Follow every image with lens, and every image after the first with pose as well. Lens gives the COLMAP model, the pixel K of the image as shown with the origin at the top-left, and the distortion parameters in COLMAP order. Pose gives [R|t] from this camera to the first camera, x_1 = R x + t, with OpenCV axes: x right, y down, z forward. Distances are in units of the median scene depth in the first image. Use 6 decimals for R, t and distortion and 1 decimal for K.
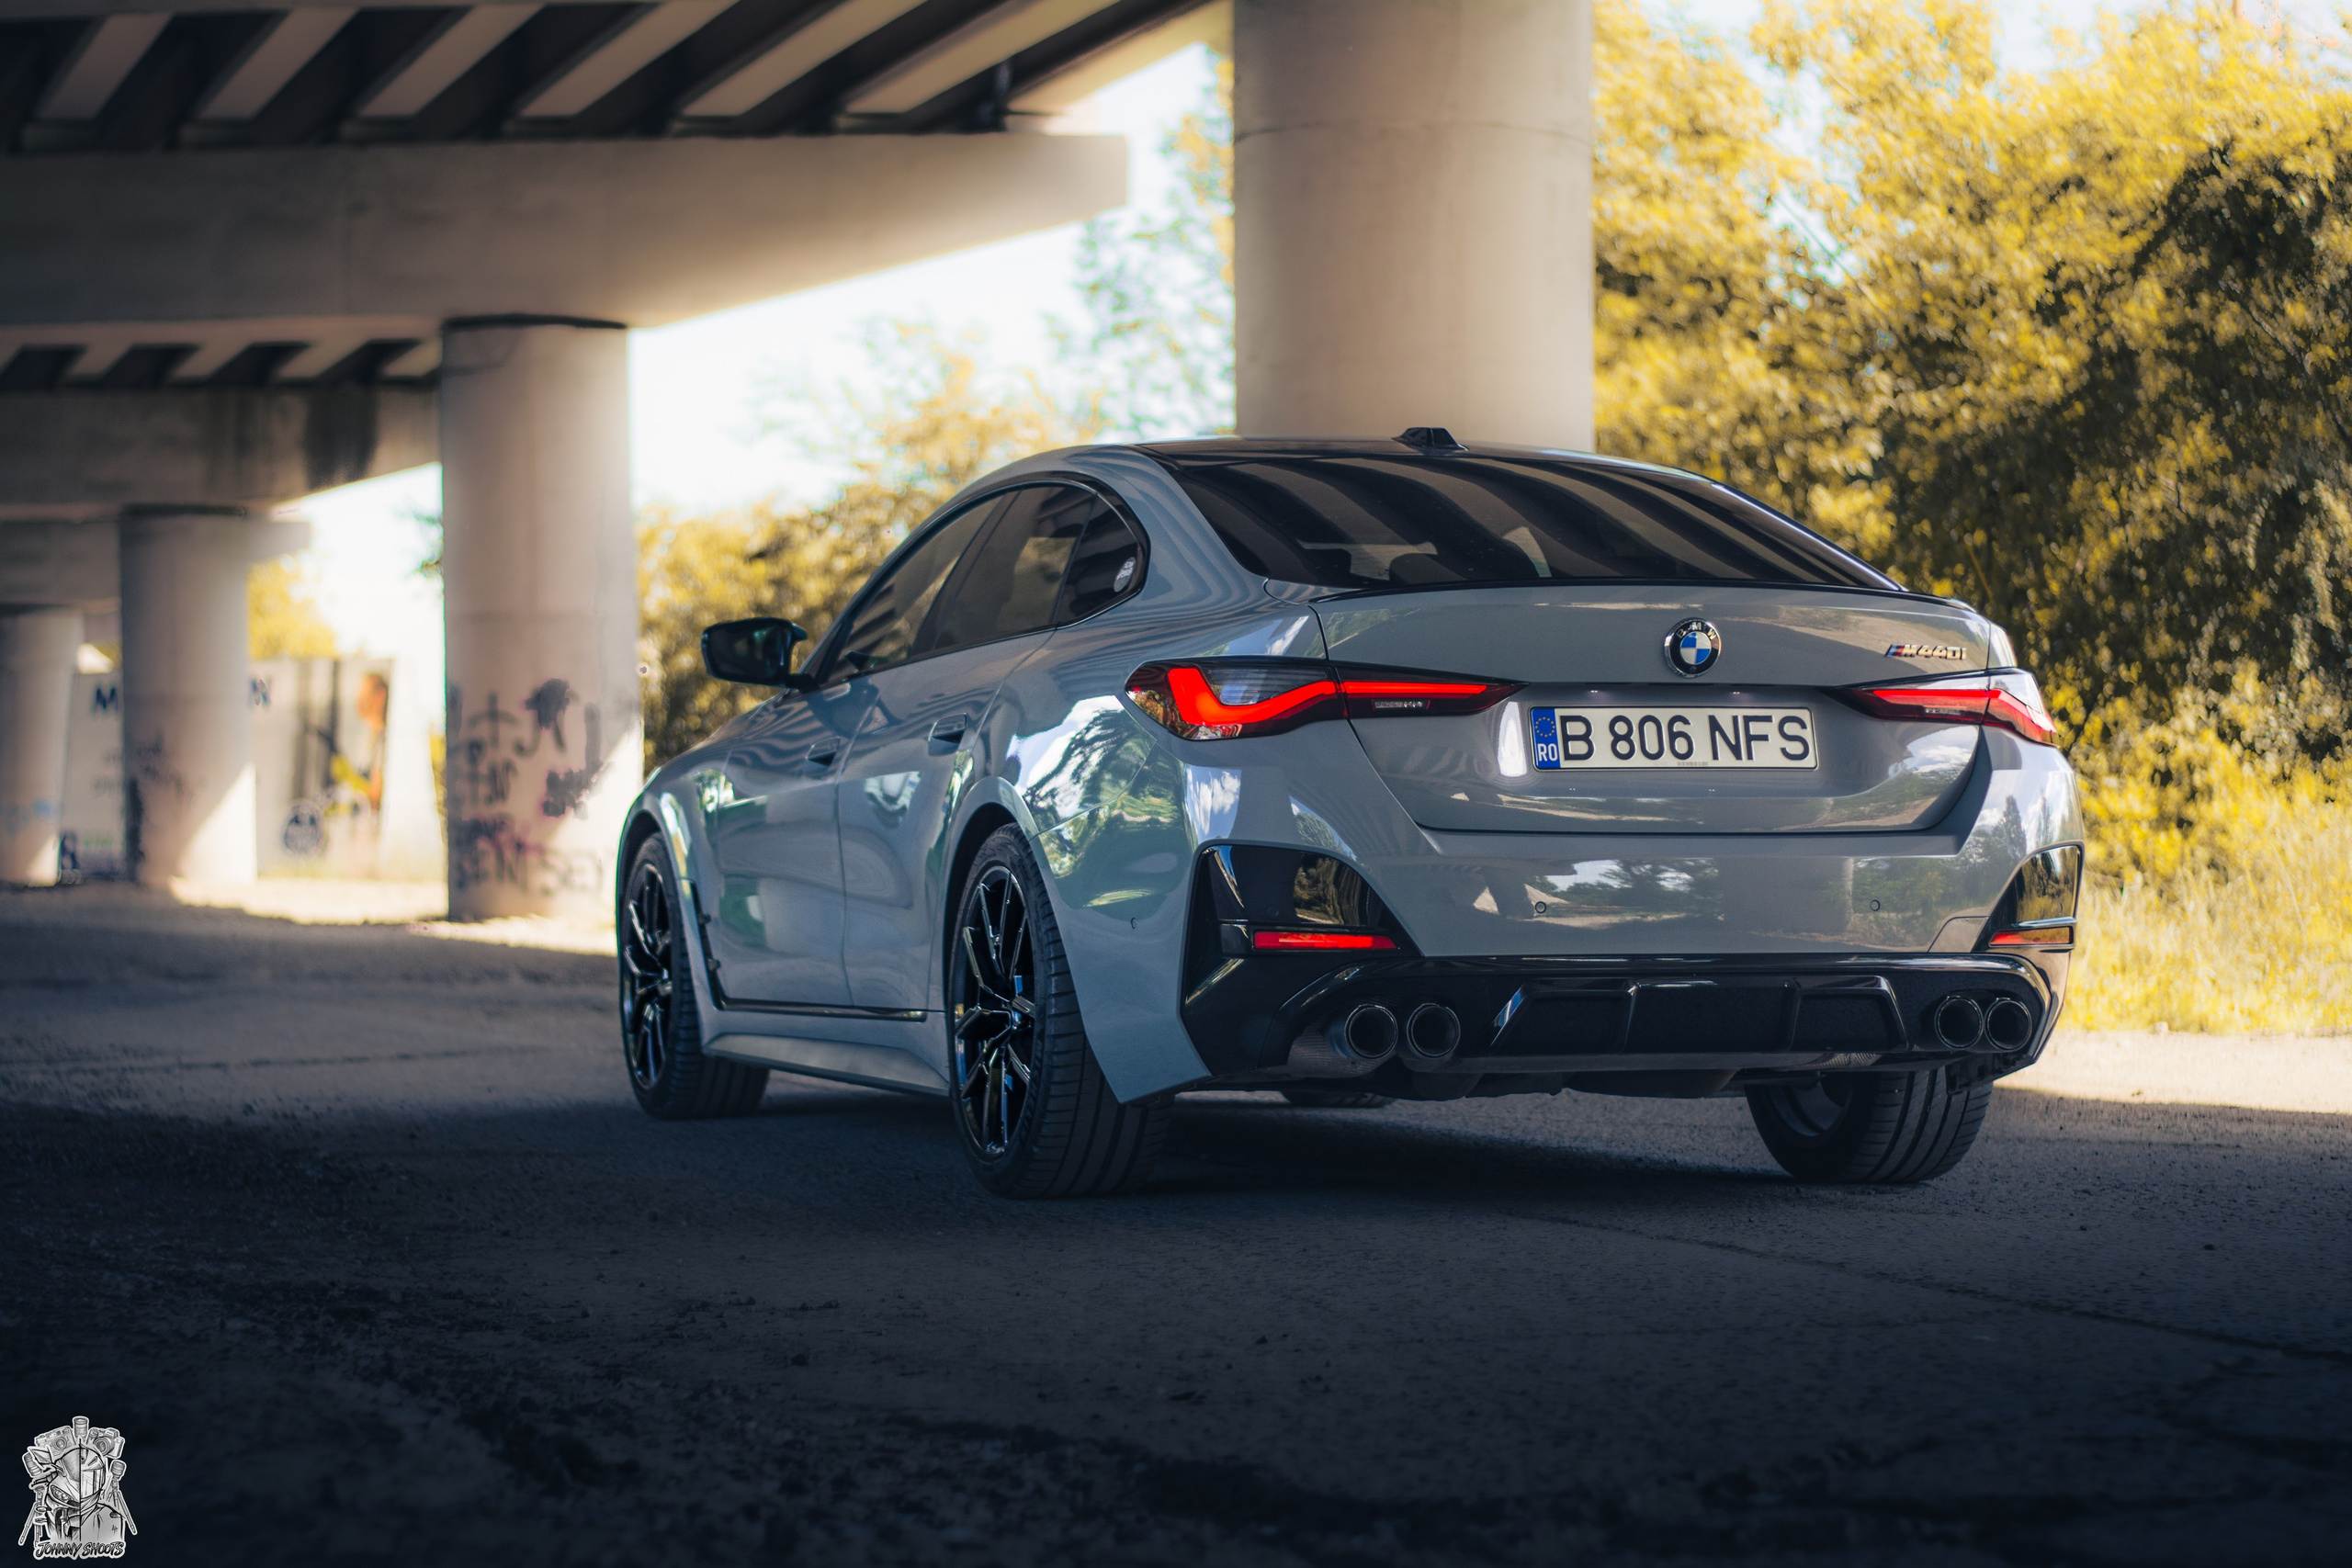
lens RADIAL K [[5259.4, 0, 1192.7], [0, 5259.4, 783.2], [0, 0, 1]] dist [-0.072114, 0.000000]
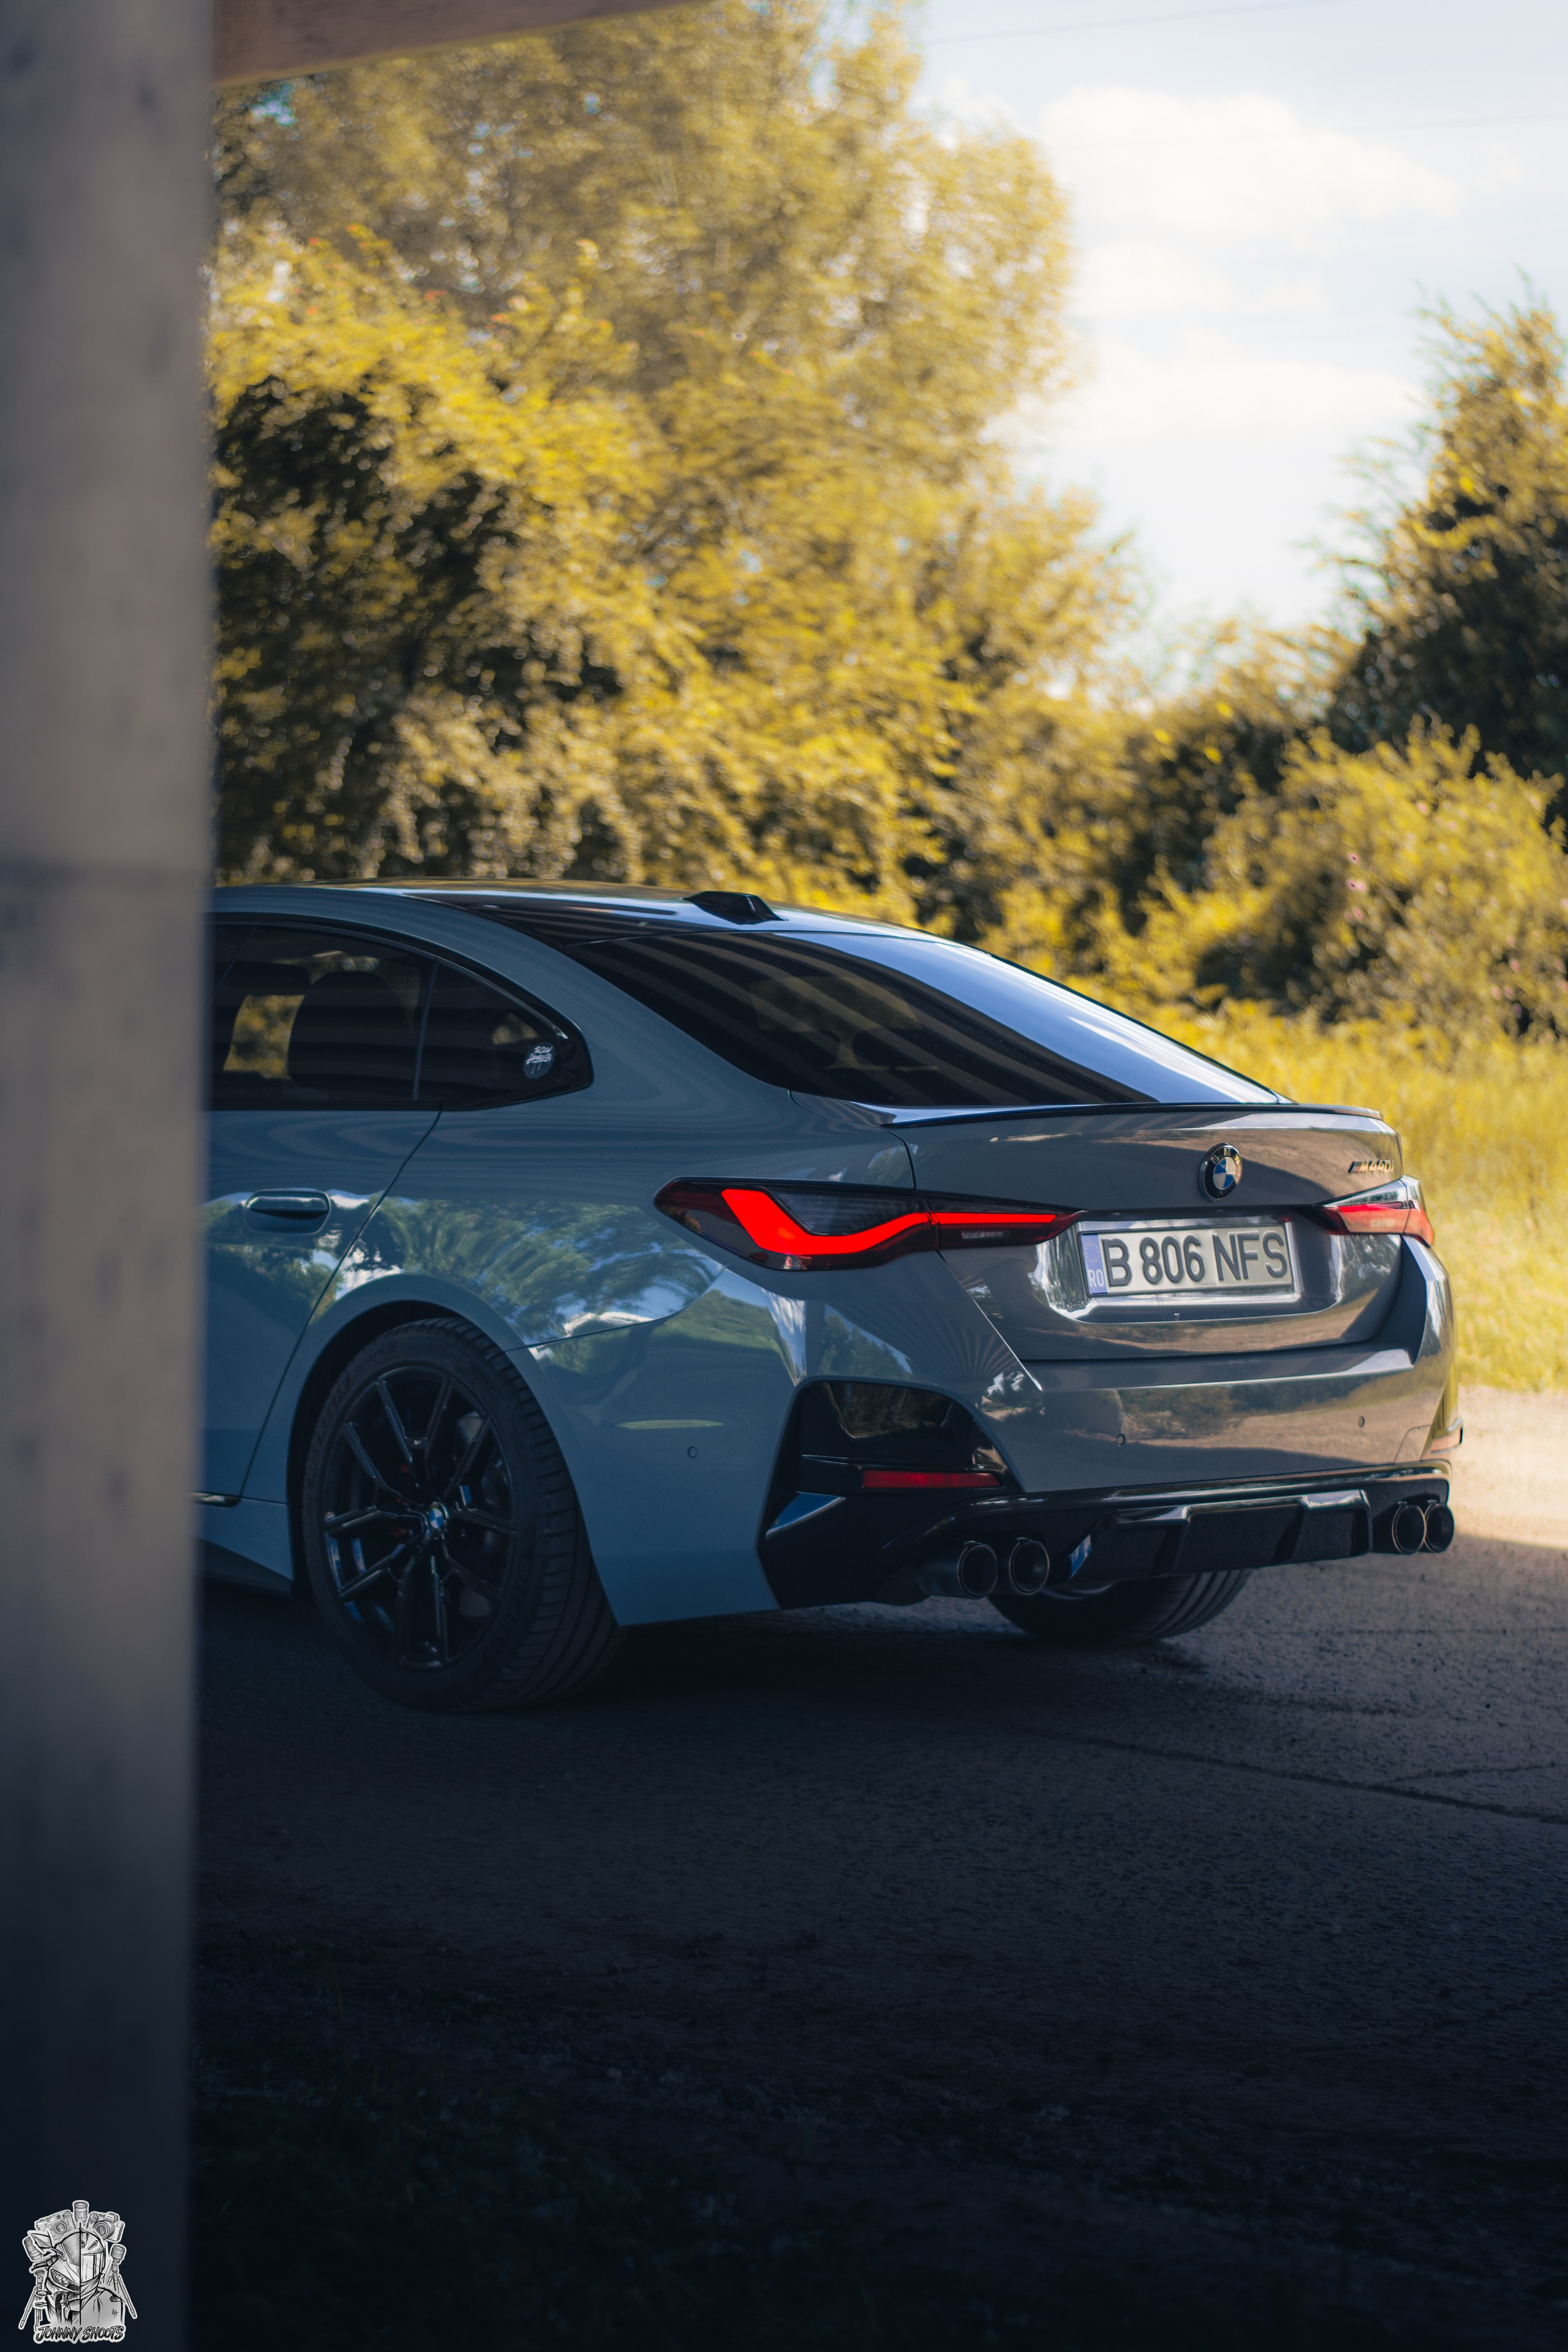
lens RADIAL K [[5259.9, 0, 773.5], [0, 5259.9, 1192.5], [0, 0, 1]] dist [-0.072114, 0.000000]
pose [[0.910632, 0.001832, 0.413213, -0.395970], [-0.028781, 0.997843, 0.059004, -0.078331], [-0.412214, -0.065623, 0.908721, 0.115607]]
